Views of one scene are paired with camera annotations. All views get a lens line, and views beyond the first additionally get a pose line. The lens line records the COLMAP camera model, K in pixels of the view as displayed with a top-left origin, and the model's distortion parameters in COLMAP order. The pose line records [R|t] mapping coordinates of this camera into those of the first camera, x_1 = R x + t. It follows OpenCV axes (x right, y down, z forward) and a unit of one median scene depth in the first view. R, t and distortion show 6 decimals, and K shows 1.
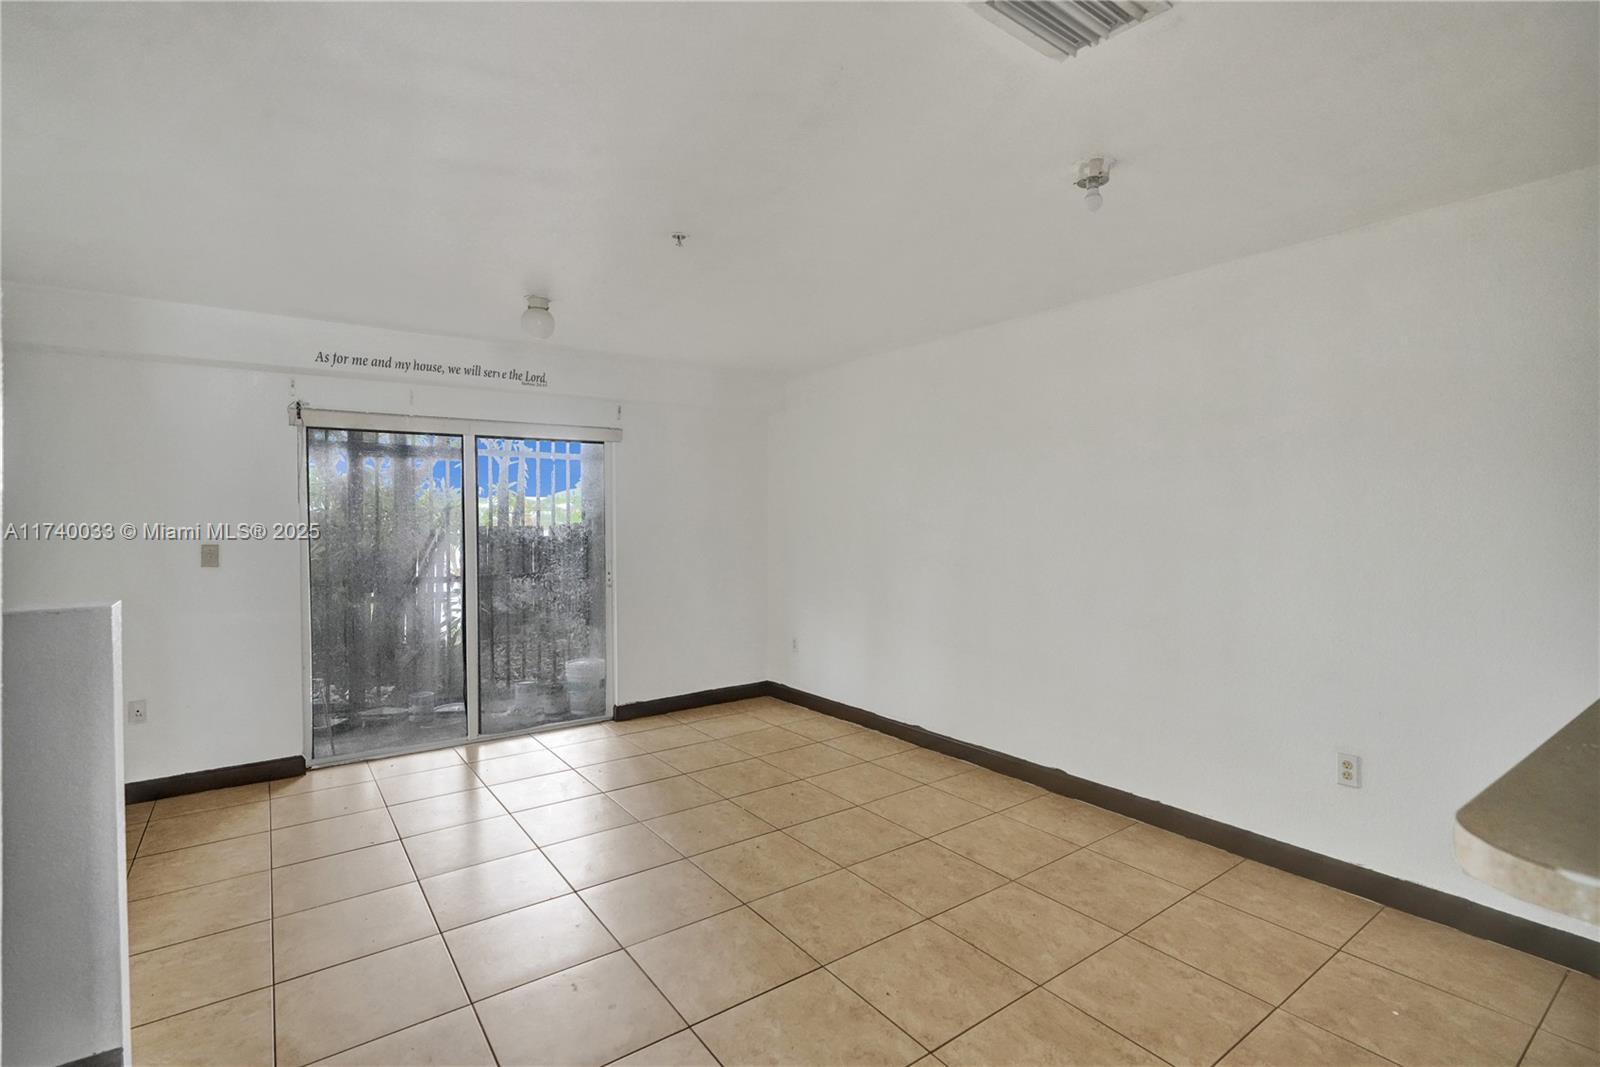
lens RADIAL K [[754.1, 0, 810.0], [0, 754.1, 533.1], [0, 0, 1]] dist [-0.005662, 0.000901]
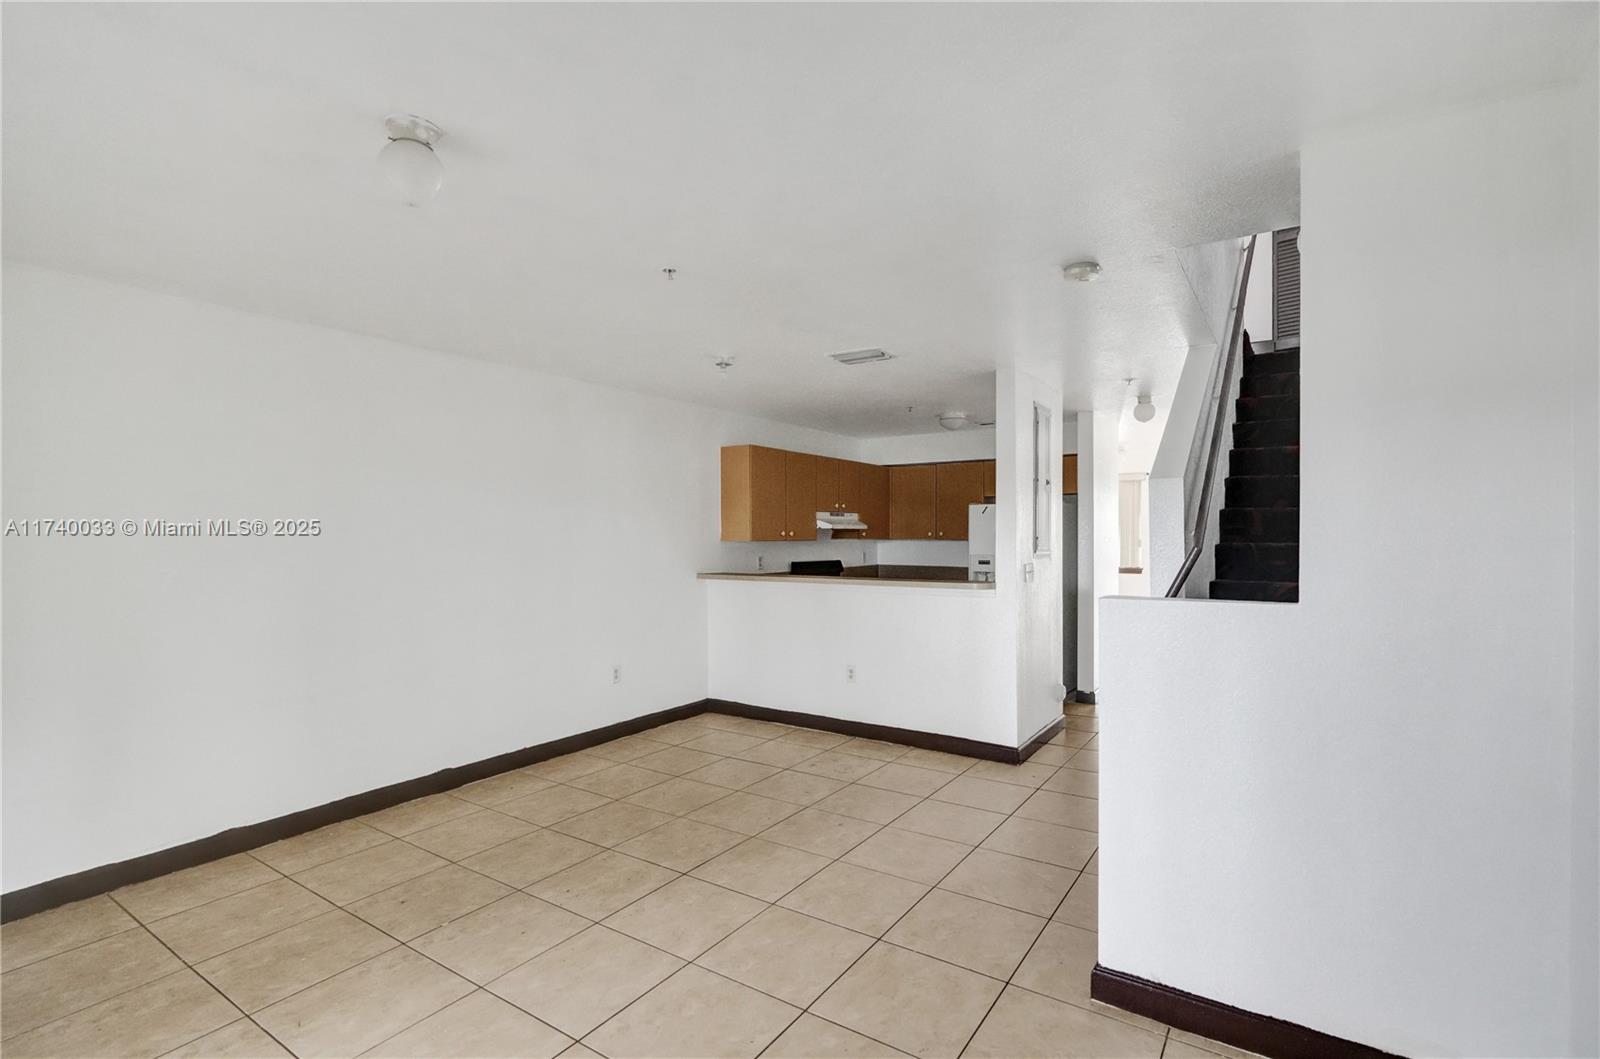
lens RADIAL K [[754.1, 0, 817.5], [0, 754.1, 539.6], [0, 0, 1]] dist [-0.005662, 0.000901]
pose [[-0.355170, -0.000974, 0.934801, -0.855076], [0.028588, 0.999520, 0.011903, -0.019953], [-0.934365, 0.030952, -0.354971, 0.829736]]
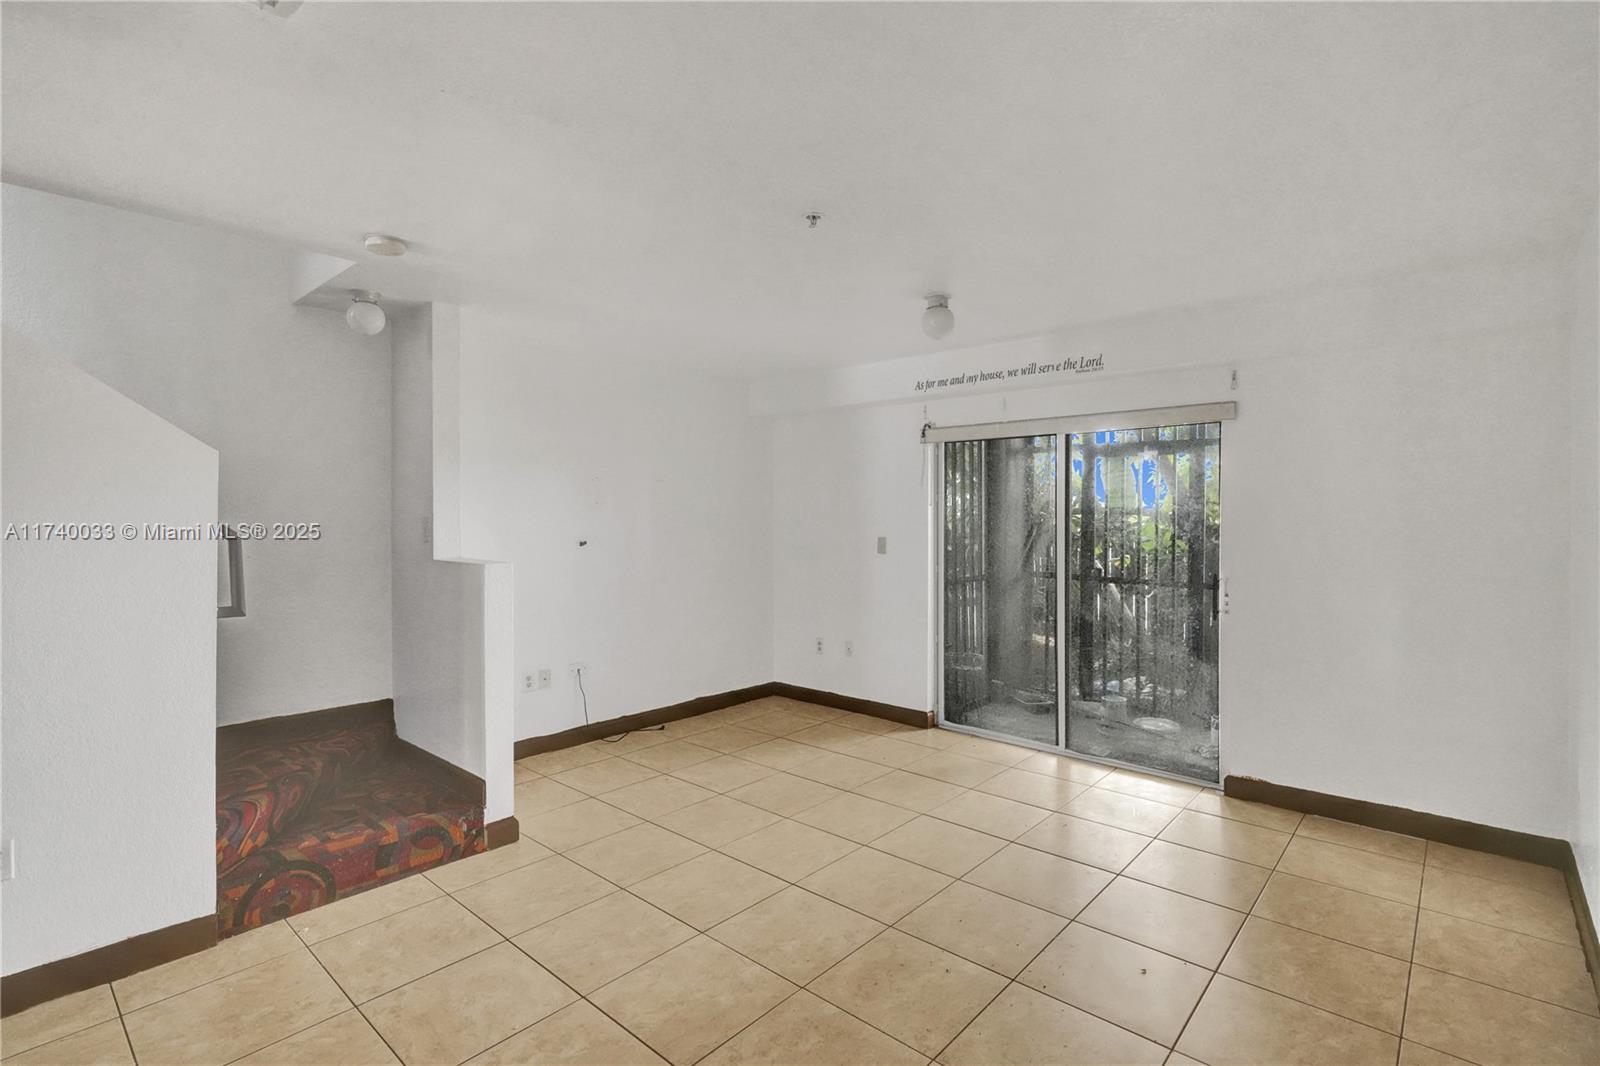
lens RADIAL K [[754.1, 0, 803.4], [0, 754.1, 528.2], [0, 0, 1]] dist [-0.005662, 0.000901]
pose [[0.210911, 0.023434, -0.977224, 0.494081], [-0.025986, 0.999494, 0.018360, -0.022336], [0.977160, 0.021522, 0.211413, 0.560907]]
